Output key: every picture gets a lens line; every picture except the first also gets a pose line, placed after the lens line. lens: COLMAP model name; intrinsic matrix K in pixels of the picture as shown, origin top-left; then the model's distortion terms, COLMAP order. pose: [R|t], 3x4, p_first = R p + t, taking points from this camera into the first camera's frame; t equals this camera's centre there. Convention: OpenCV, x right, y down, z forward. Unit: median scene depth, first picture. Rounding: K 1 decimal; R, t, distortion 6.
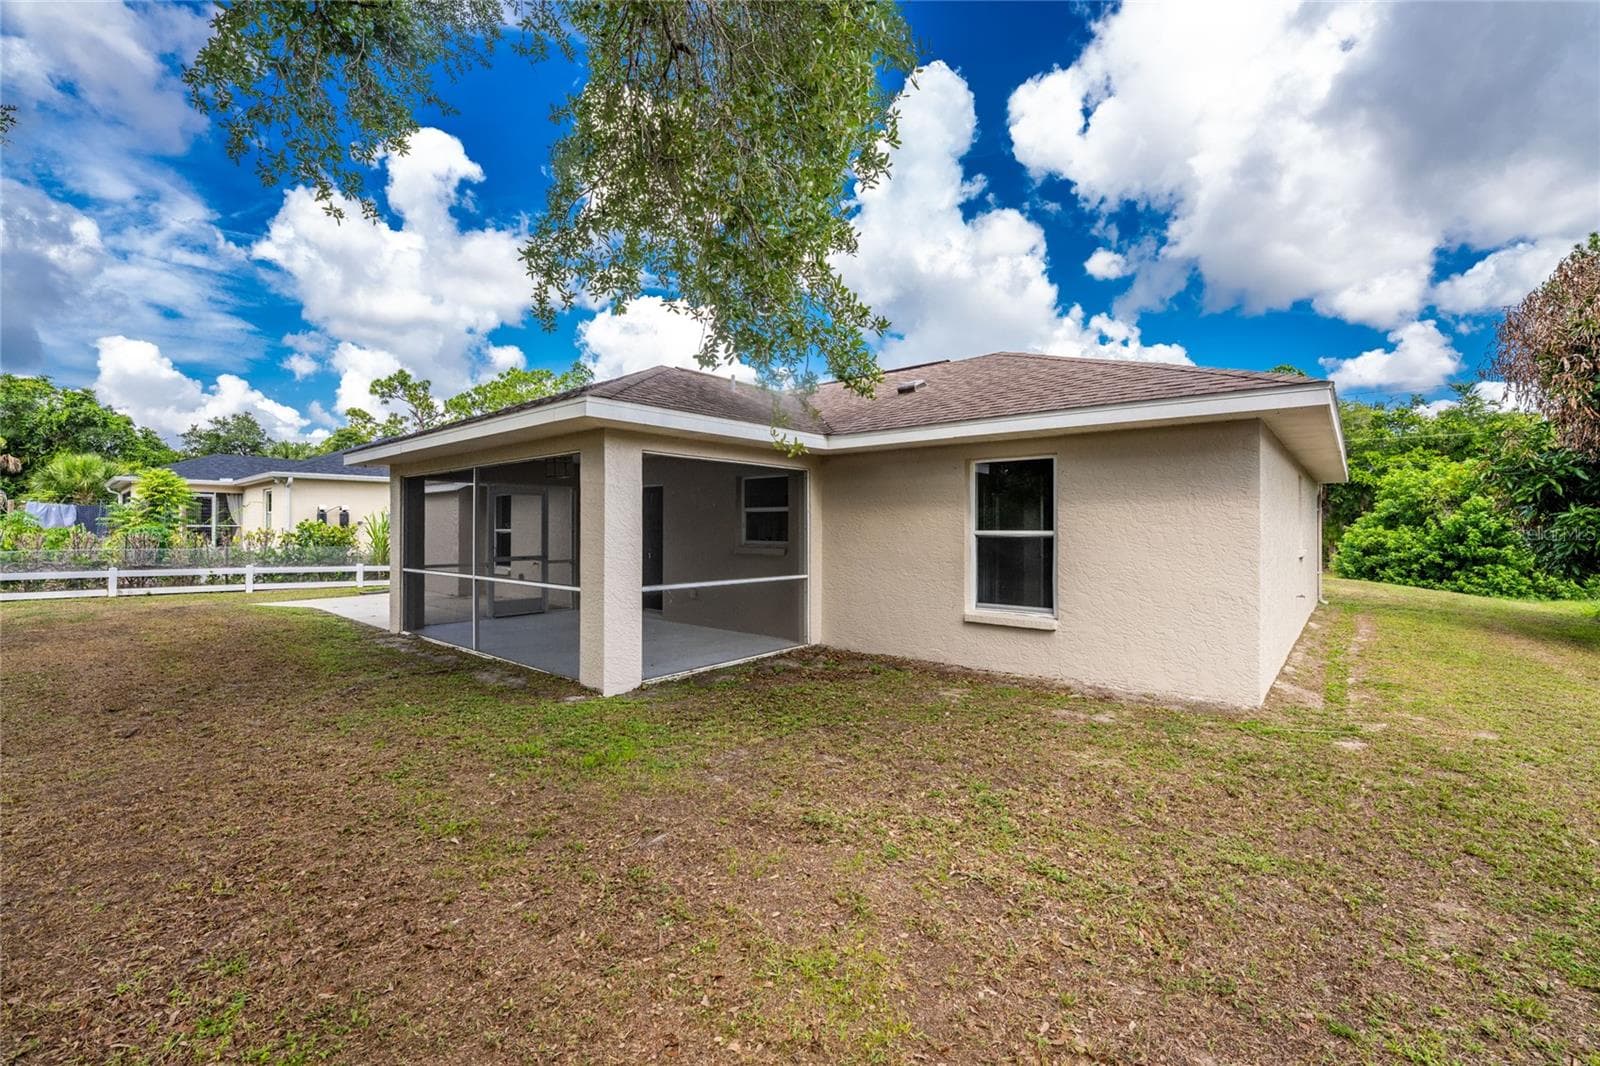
lens RADIAL K [[659.8, 0, 813.3], [0, 659.8, 537.4], [0, 0, 1]] dist [-0.029235, -0.000370]
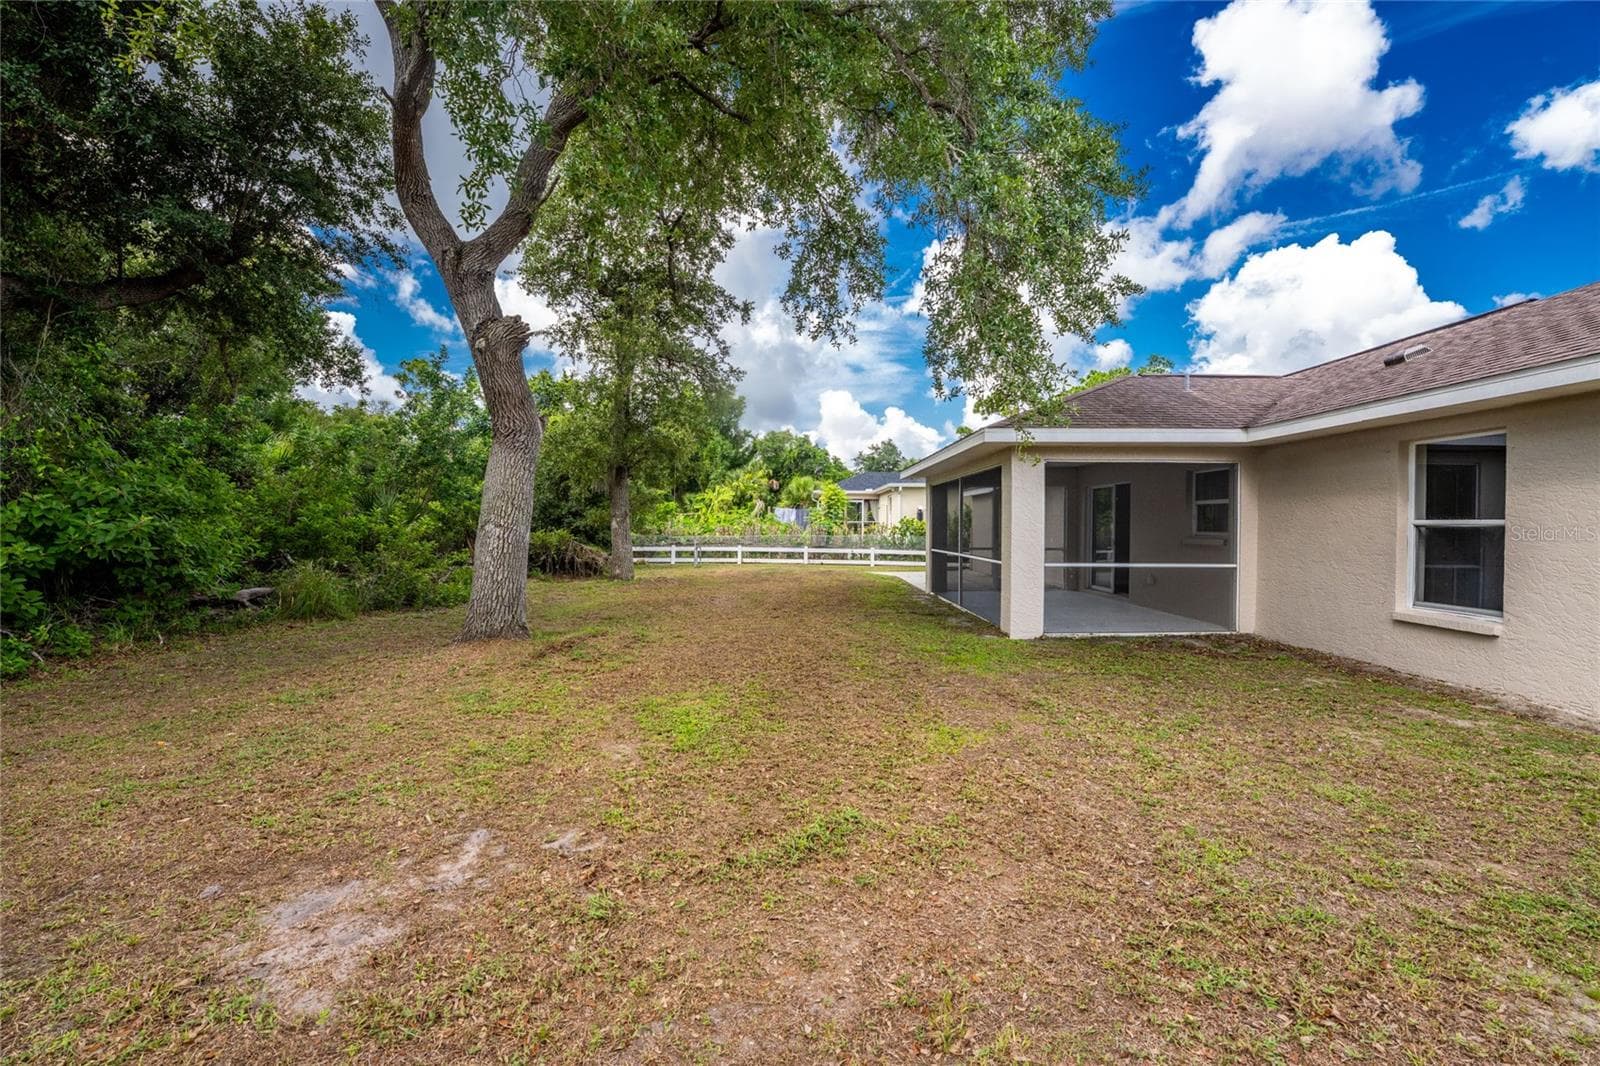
lens RADIAL K [[650.8, 0, 793.7], [0, 650.8, 532.9], [0, 0, 1]] dist [-0.039207, 0.005912]
pose [[0.632719, 0.008119, -0.774339, 0.155546], [-0.008014, 0.999960, 0.003936, 0.004291], [0.774340, 0.003715, 0.632759, -0.080849]]
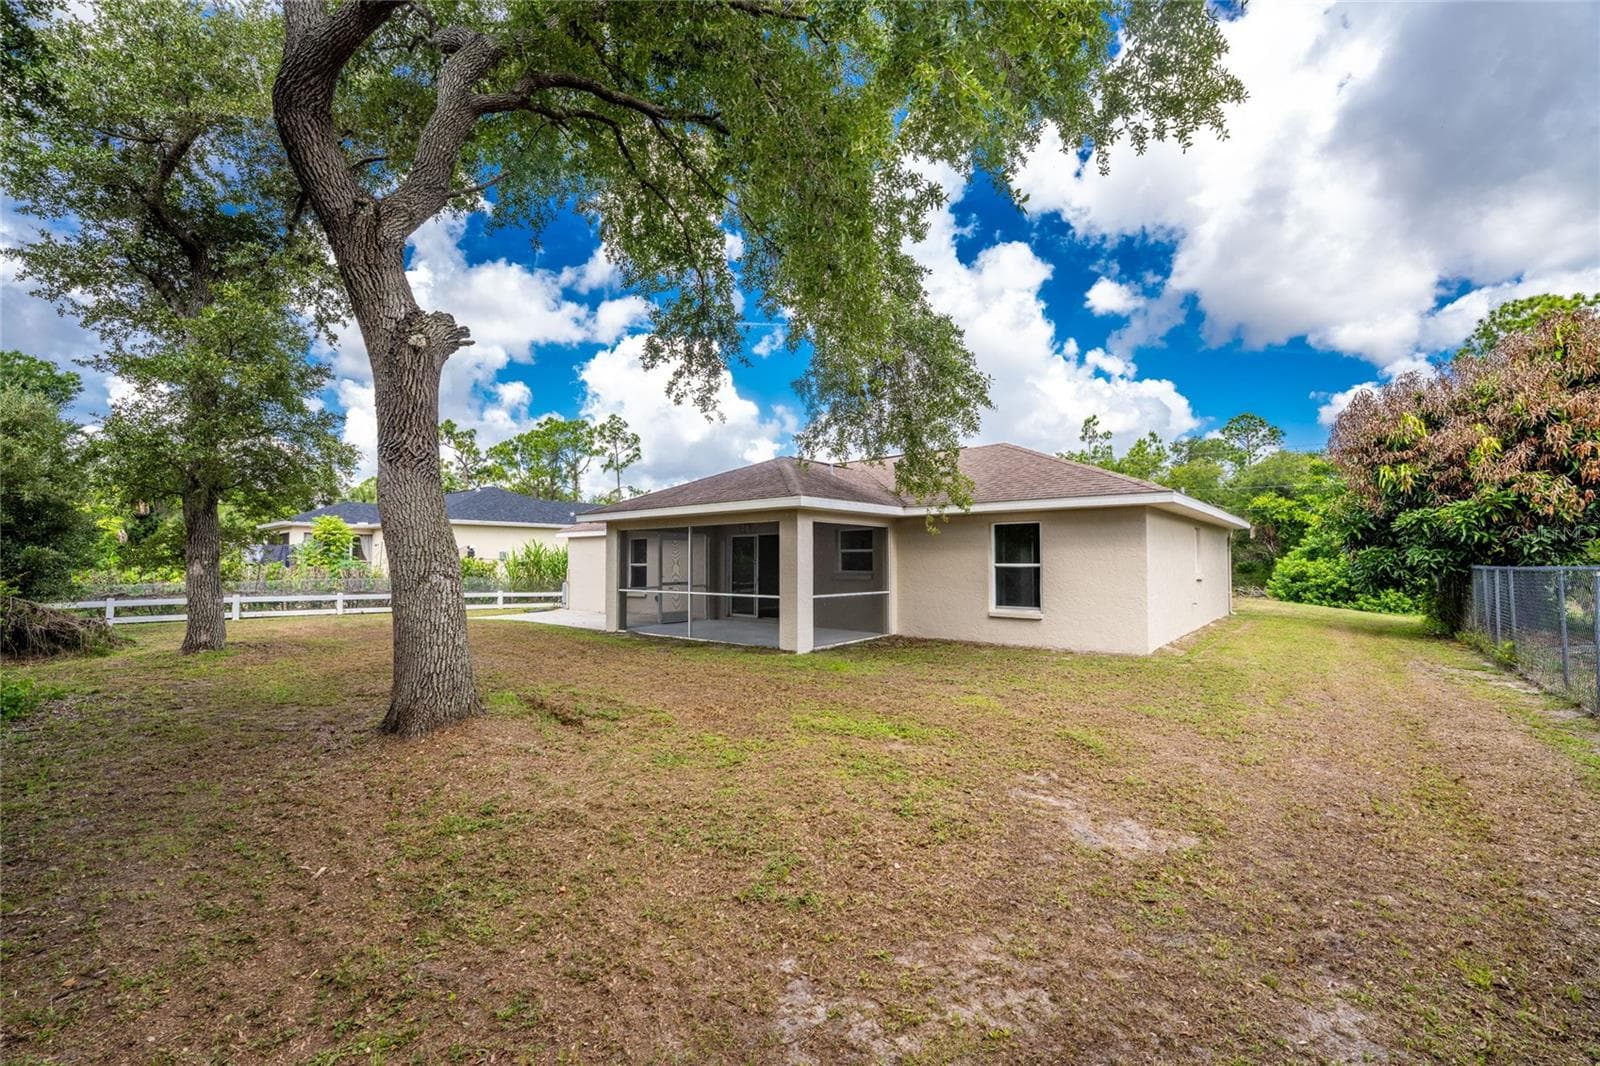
lens RADIAL K [[660.8, 0, 798.0], [0, 660.8, 560.6], [0, 0, 1]] dist [-0.028378, -0.000061]
pose [[0.999994, -0.003460, -0.000242, -0.111574], [0.003456, 0.999890, -0.014436, 0.002020], [0.000292, 0.014435, 0.999896, -0.301774]]
